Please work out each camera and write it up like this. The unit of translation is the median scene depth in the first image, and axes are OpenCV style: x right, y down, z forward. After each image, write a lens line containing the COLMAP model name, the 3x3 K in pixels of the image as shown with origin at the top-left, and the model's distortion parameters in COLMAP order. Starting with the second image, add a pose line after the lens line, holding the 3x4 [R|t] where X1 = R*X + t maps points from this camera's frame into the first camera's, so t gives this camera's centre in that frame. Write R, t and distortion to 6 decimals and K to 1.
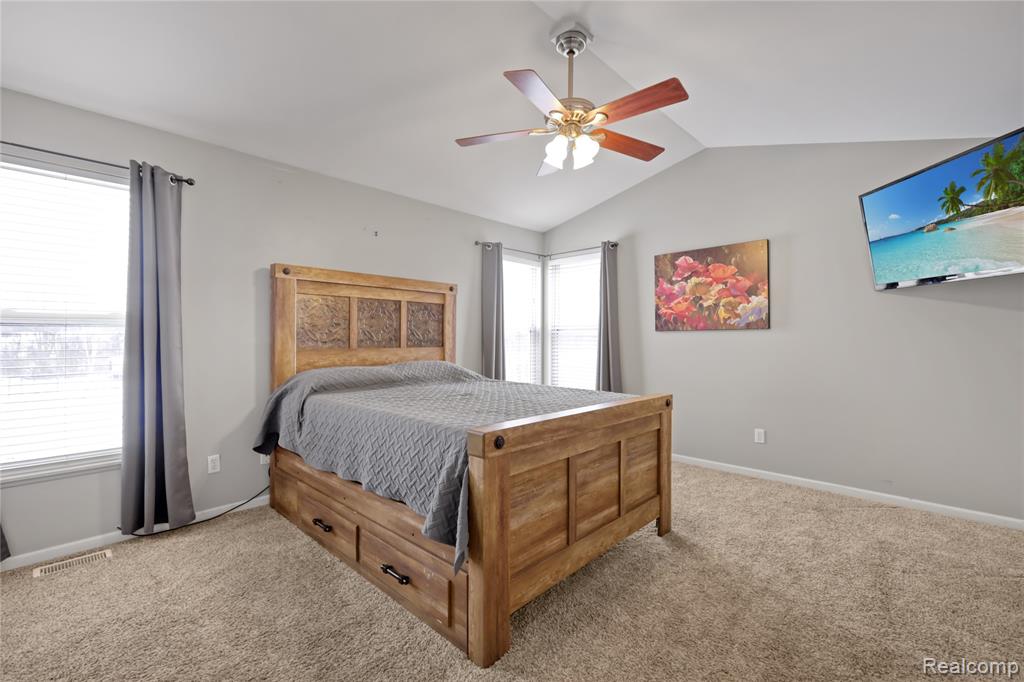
lens RADIAL K [[451.1, 0, 511.7], [0, 451.1, 331.1], [0, 0, 1]] dist [0.004582, 0.000262]
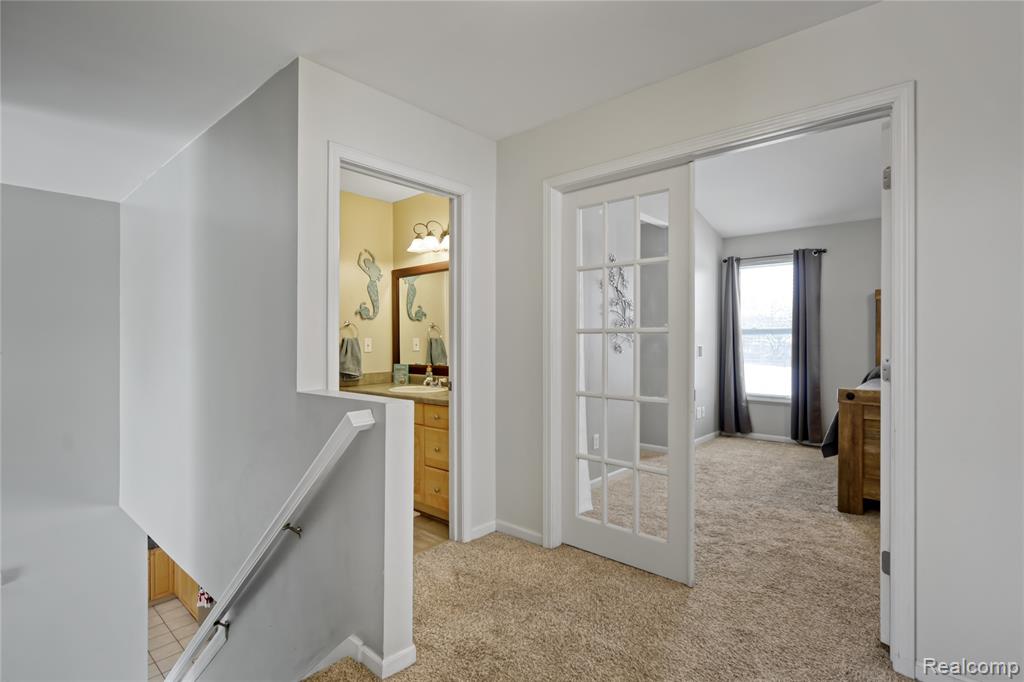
lens RADIAL K [[500.6, 0, 511.7], [0, 500.6, 339.4], [0, 0, 1]] dist [0.005544, -0.001258]
pose [[0.031388, 0.000708, -0.999507, 1.287742], [0.000109, 1.000000, 0.000712, 0.009539], [0.999507, -0.000131, 0.031388, -0.286440]]
